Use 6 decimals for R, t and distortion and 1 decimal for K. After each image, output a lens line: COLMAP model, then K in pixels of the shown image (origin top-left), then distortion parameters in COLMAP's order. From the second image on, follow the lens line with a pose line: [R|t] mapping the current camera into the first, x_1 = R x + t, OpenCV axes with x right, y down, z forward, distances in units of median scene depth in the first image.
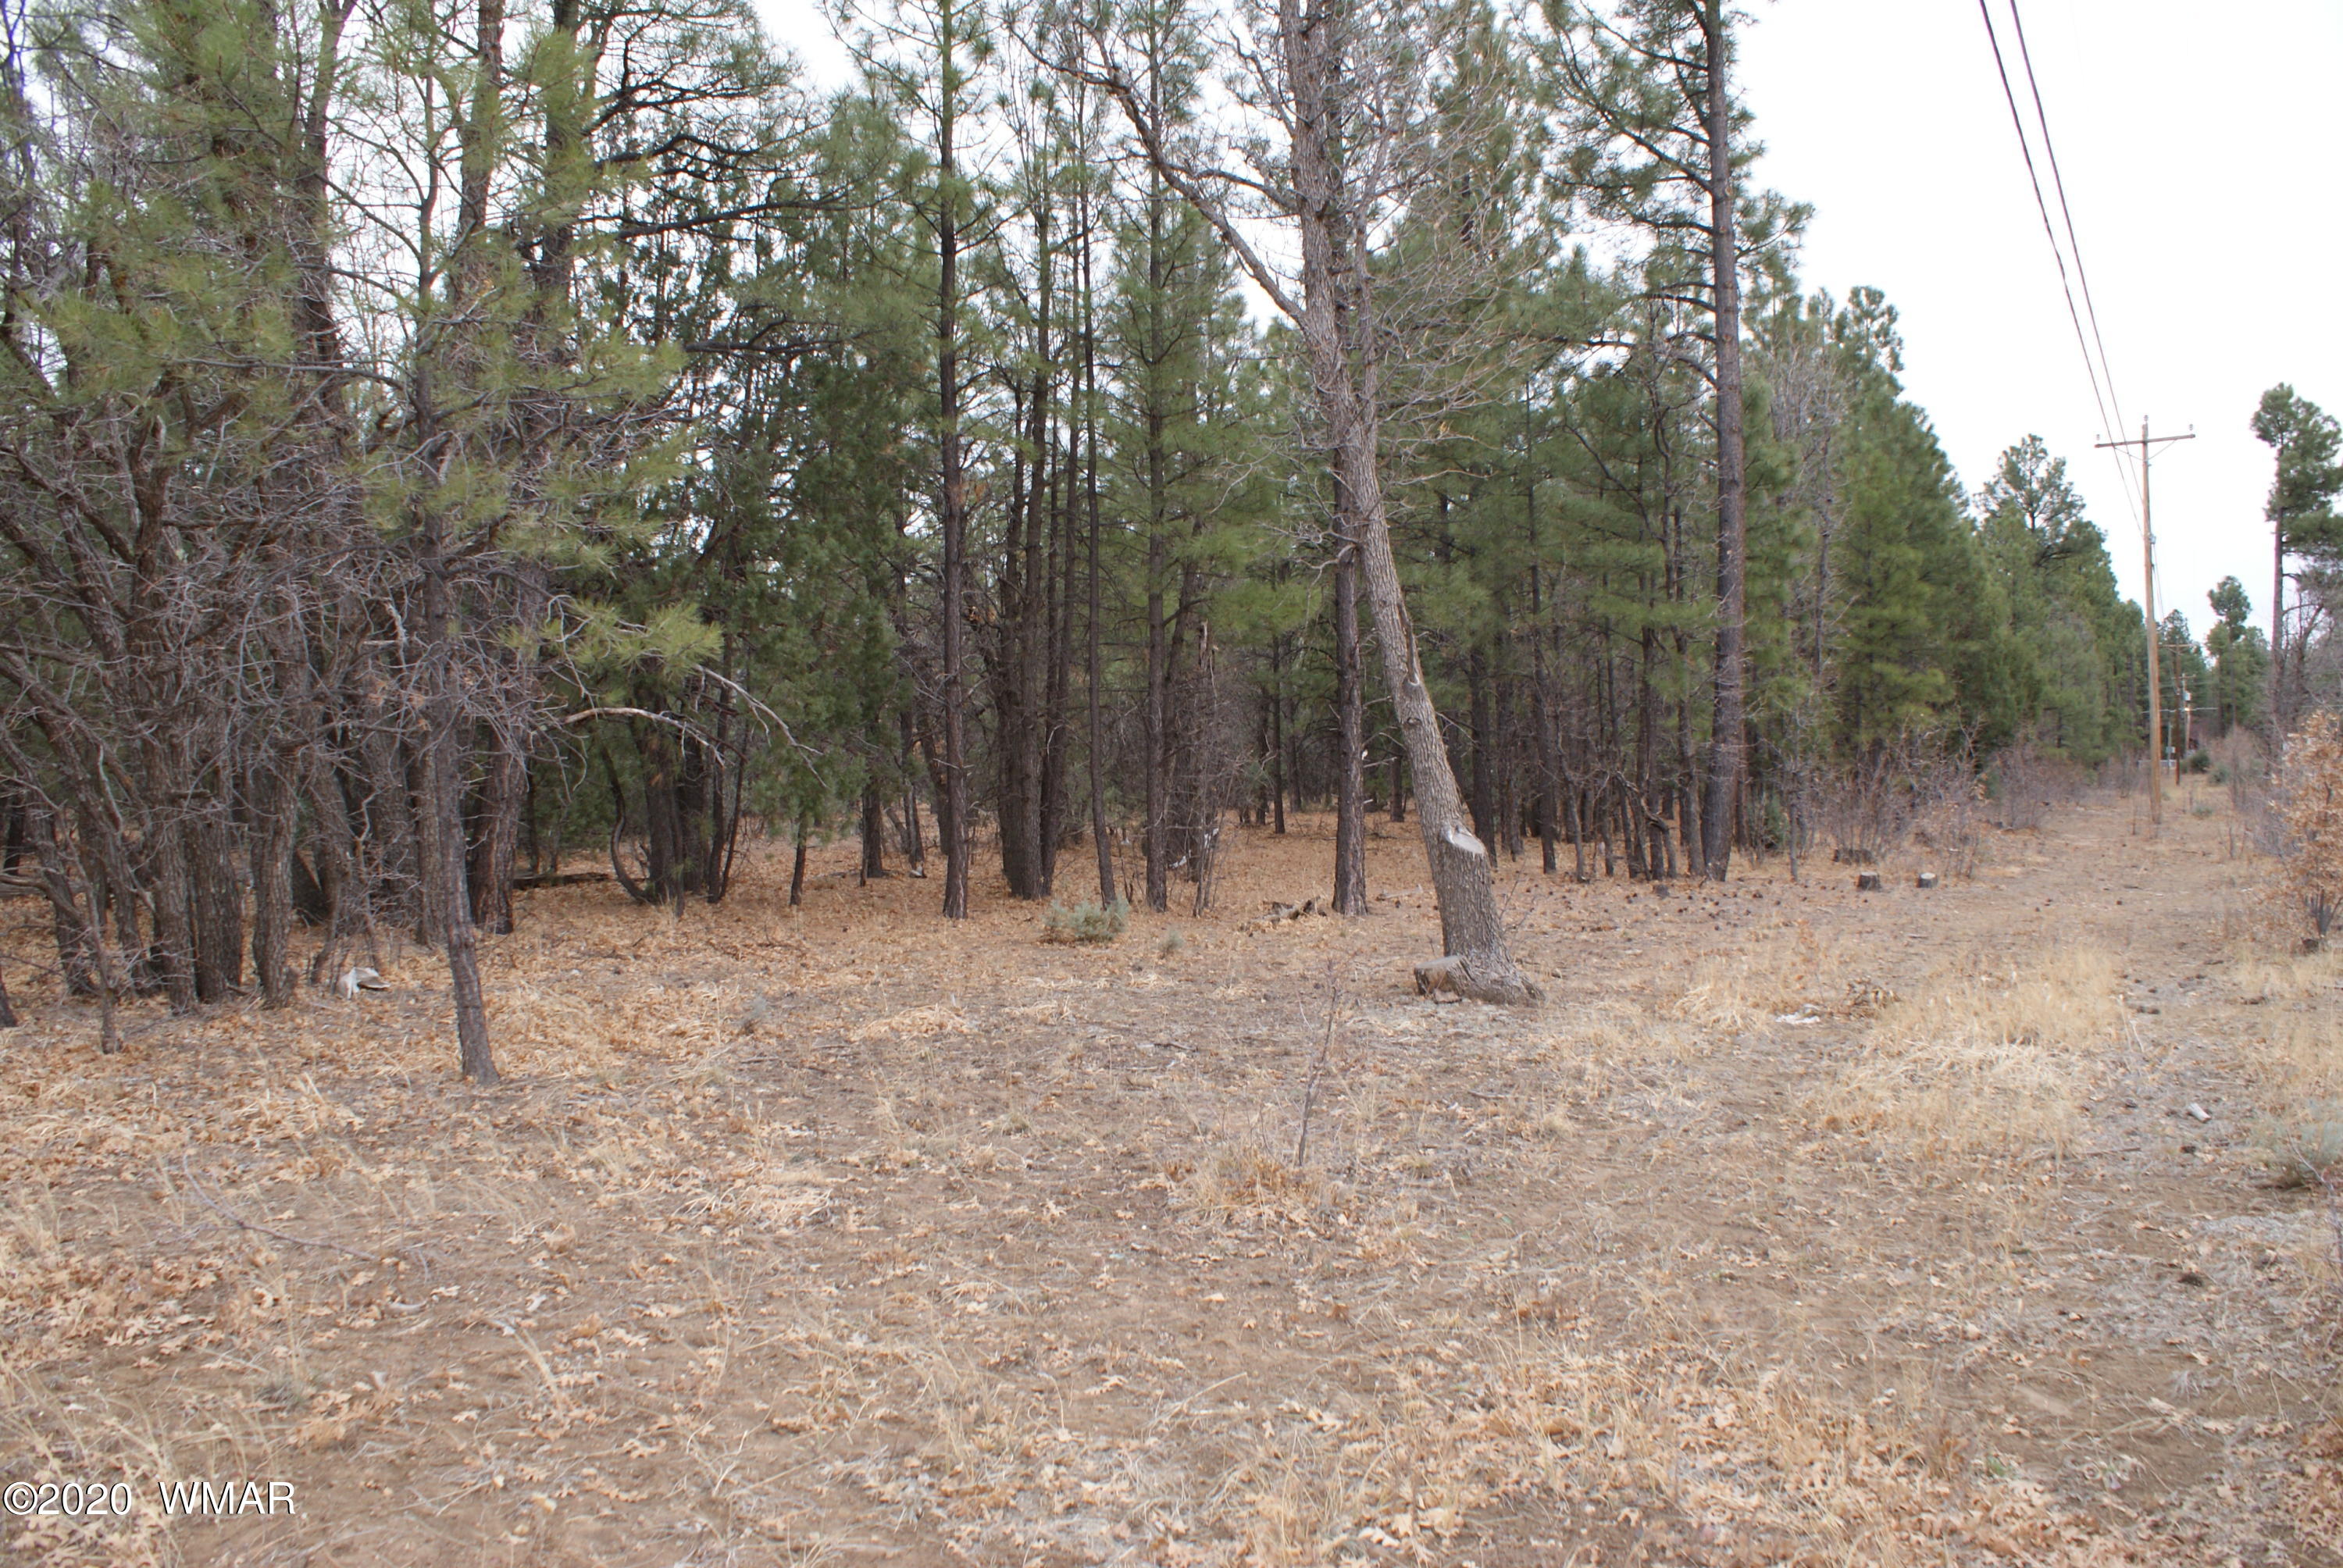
lens RADIAL K [[1881.1, 0, 1177.0], [0, 1881.1, 832.9], [0, 0, 1]] dist [-0.150912, 0.155563]
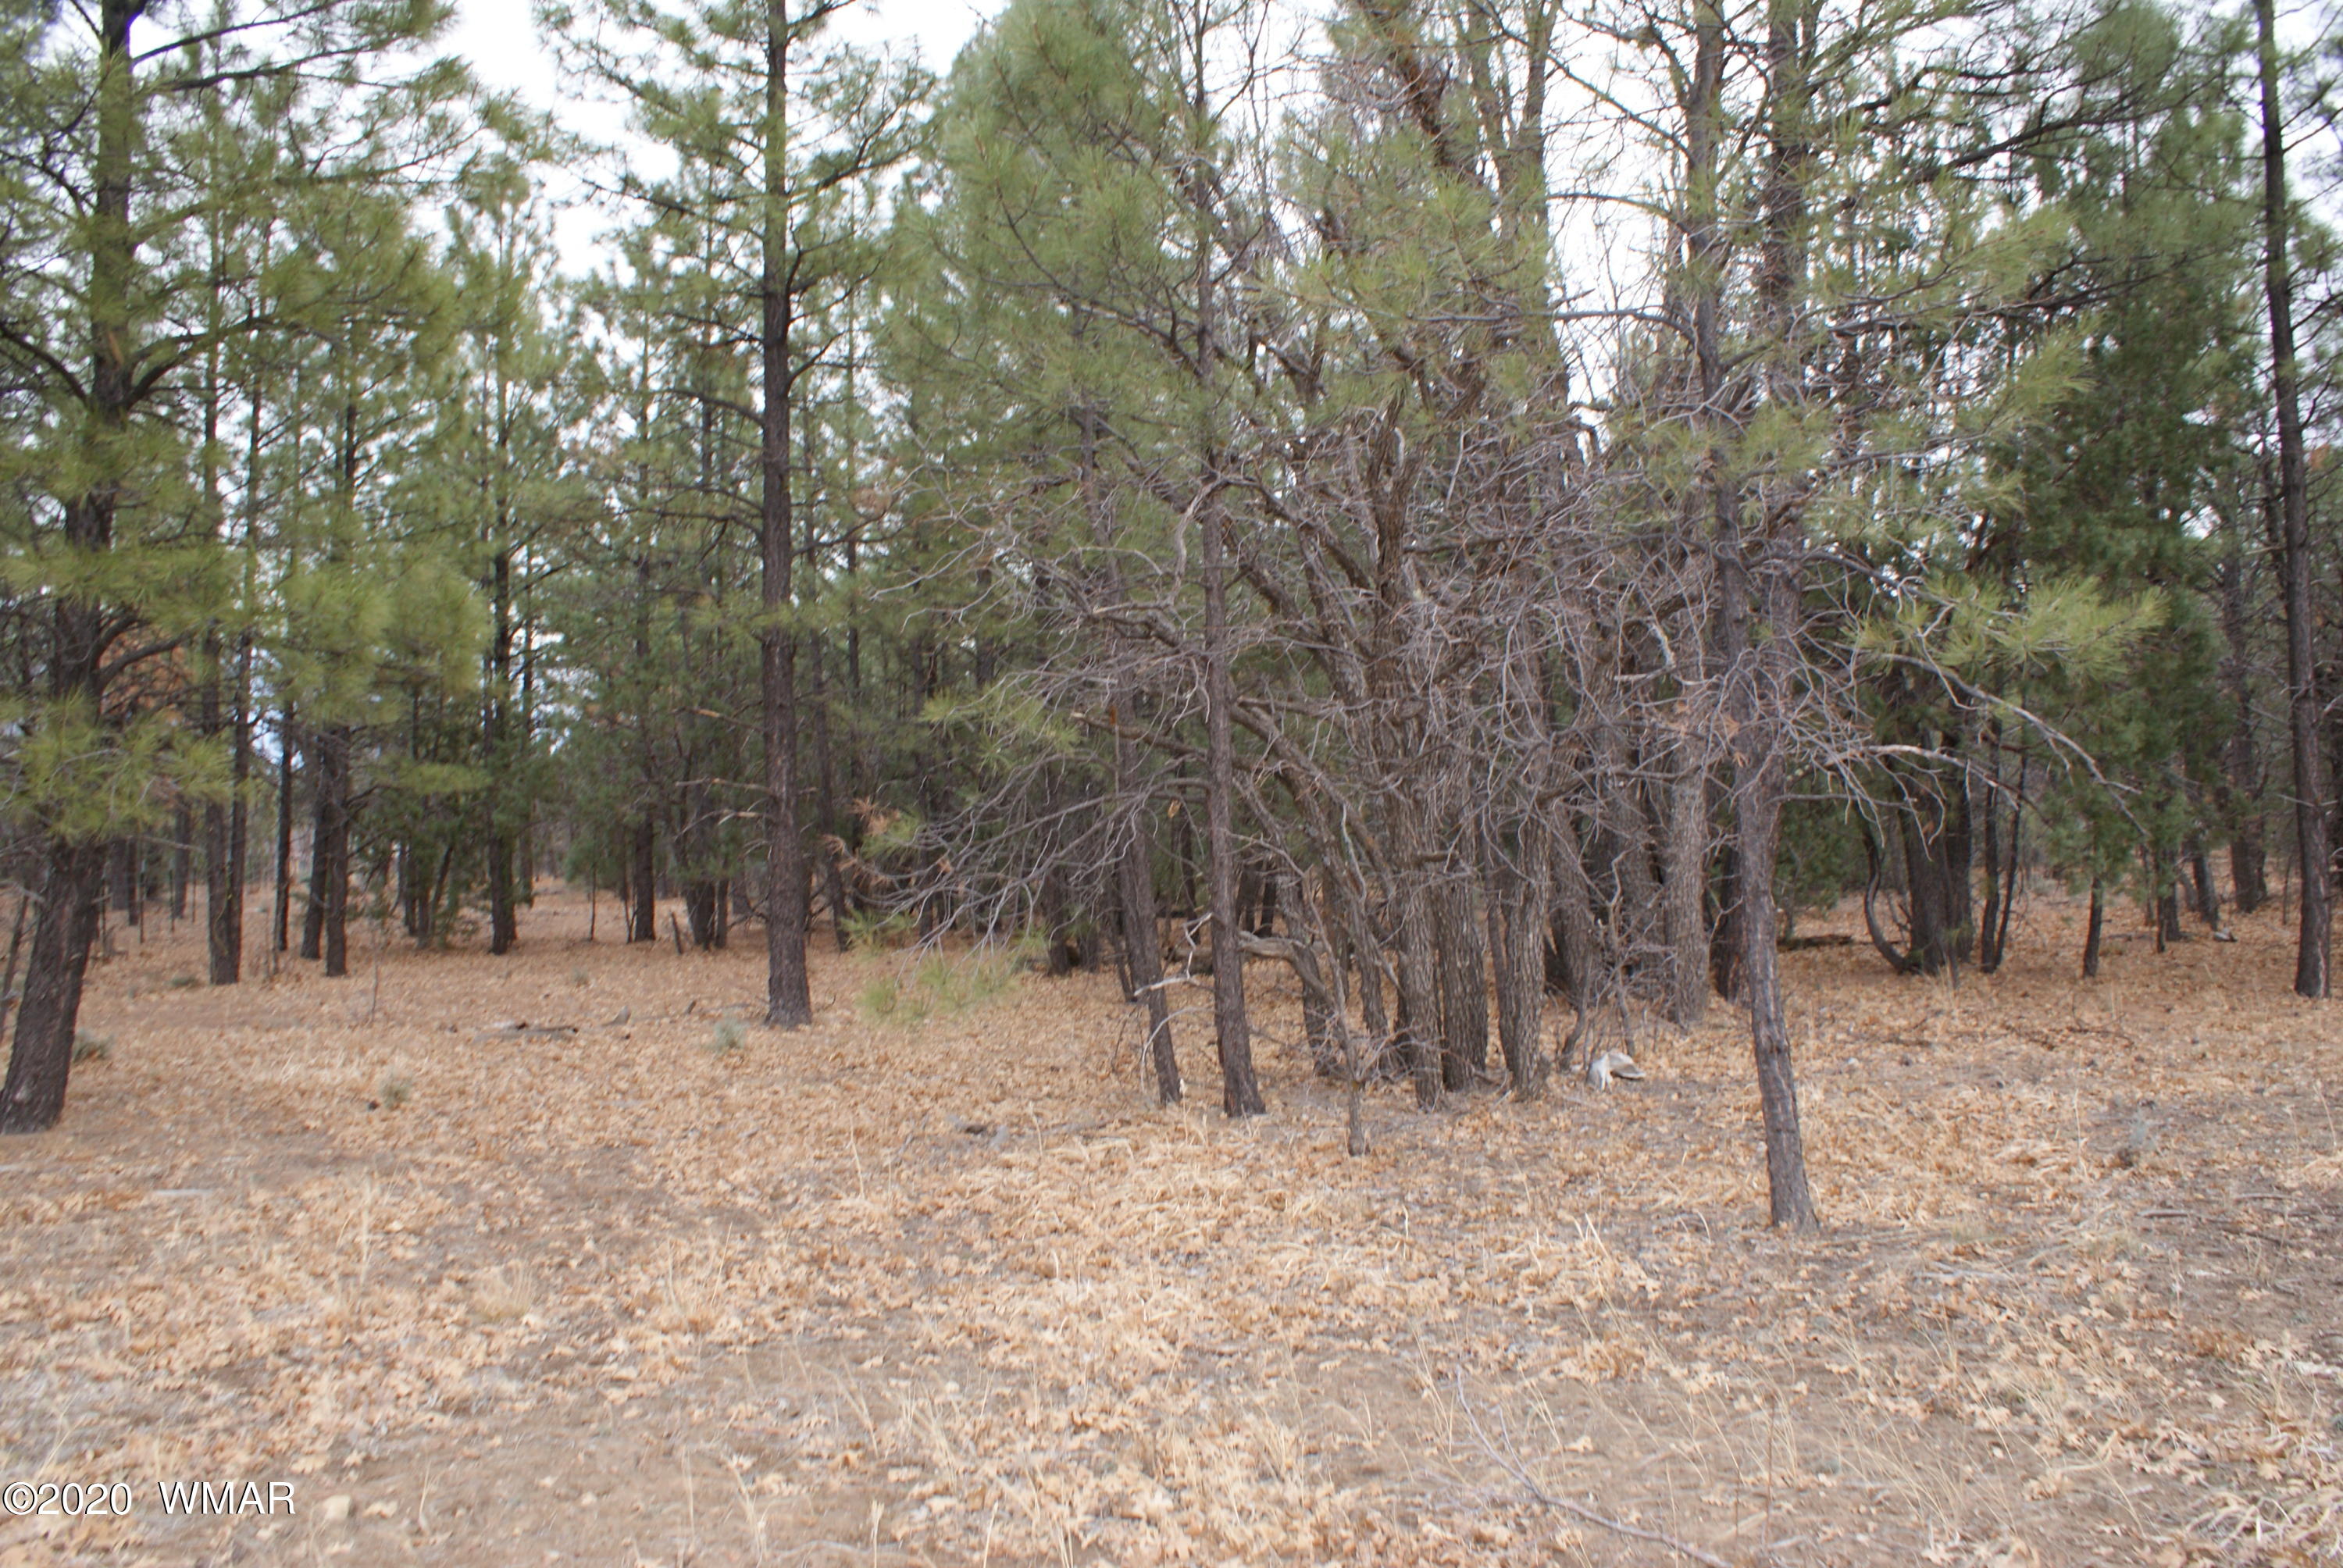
lens RADIAL K [[1881.1, 0, 1177.0], [0, 1881.1, 832.9], [0, 0, 1]] dist [-0.150912, 0.155563]
pose [[0.813506, -0.021496, -0.581160, -0.124680], [0.005062, 0.999541, -0.029886, -0.006484], [0.581535, 0.021370, 0.813241, 0.204238]]
